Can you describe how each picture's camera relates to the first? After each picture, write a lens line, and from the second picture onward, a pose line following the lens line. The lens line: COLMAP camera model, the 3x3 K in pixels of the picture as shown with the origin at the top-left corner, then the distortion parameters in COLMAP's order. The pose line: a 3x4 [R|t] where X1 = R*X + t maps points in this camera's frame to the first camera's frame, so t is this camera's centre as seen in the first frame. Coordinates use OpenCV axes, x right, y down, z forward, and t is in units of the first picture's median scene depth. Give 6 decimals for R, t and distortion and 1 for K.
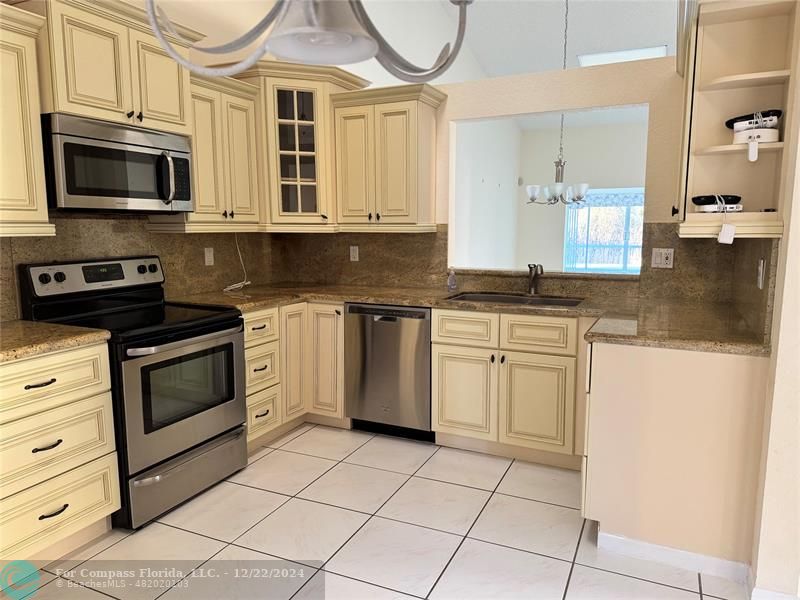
lens RADIAL K [[560.2, 0, 400.1], [0, 560.2, 304.2], [0, 0, 1]] dist [0.076820, -0.082117]
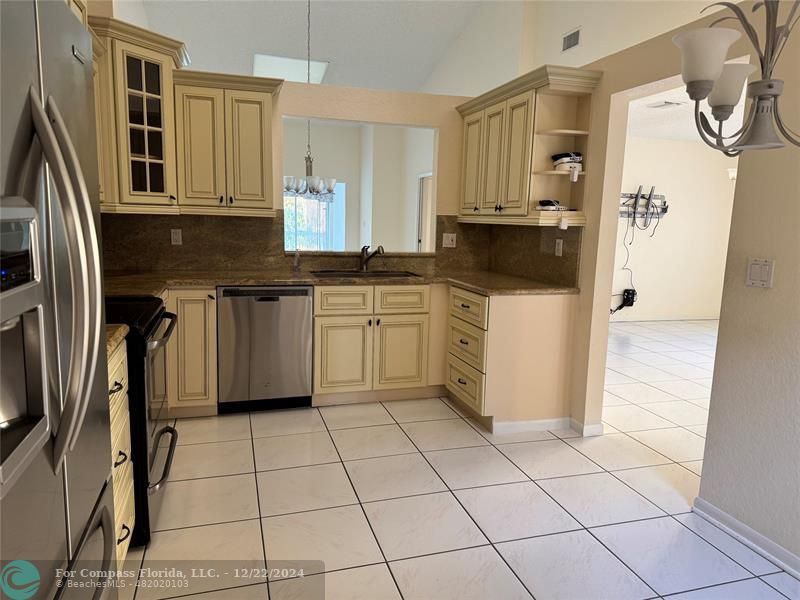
lens RADIAL K [[557.2, 0, 400.0], [0, 557.2, 300.0], [0, 0, 1]] dist [0.147801, -0.224862]
pose [[0.744055, -0.078340, 0.663510, -0.567442], [0.065768, 0.996867, 0.043947, -0.001965], [-0.664874, 0.010939, 0.746876, 0.041404]]
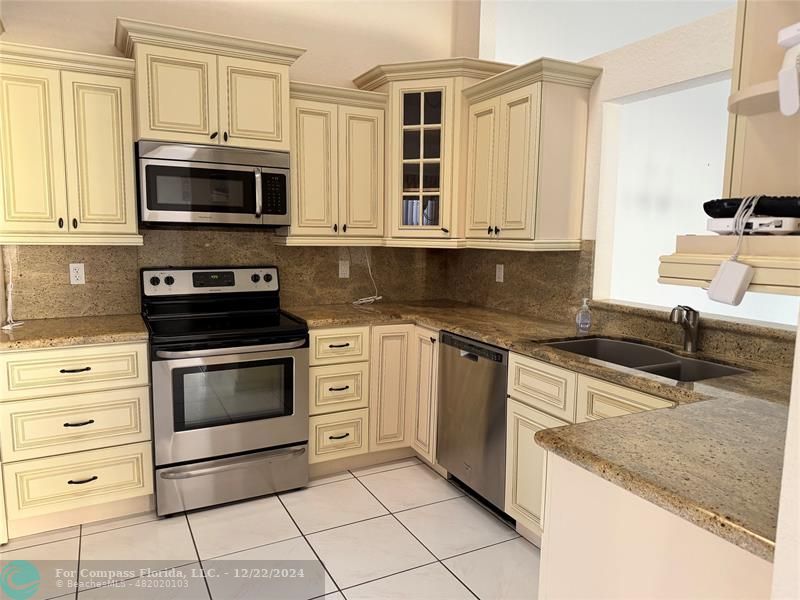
lens RADIAL K [[557.2, 0, 400.0], [0, 557.2, 300.0], [0, 0, 1]] dist [0.147801, -0.224862]
pose [[0.793405, 0.084902, -0.602744, 0.398221], [-0.099702, 0.994977, 0.008912, -0.054295], [0.600473, 0.053024, 0.797885, 0.298347]]
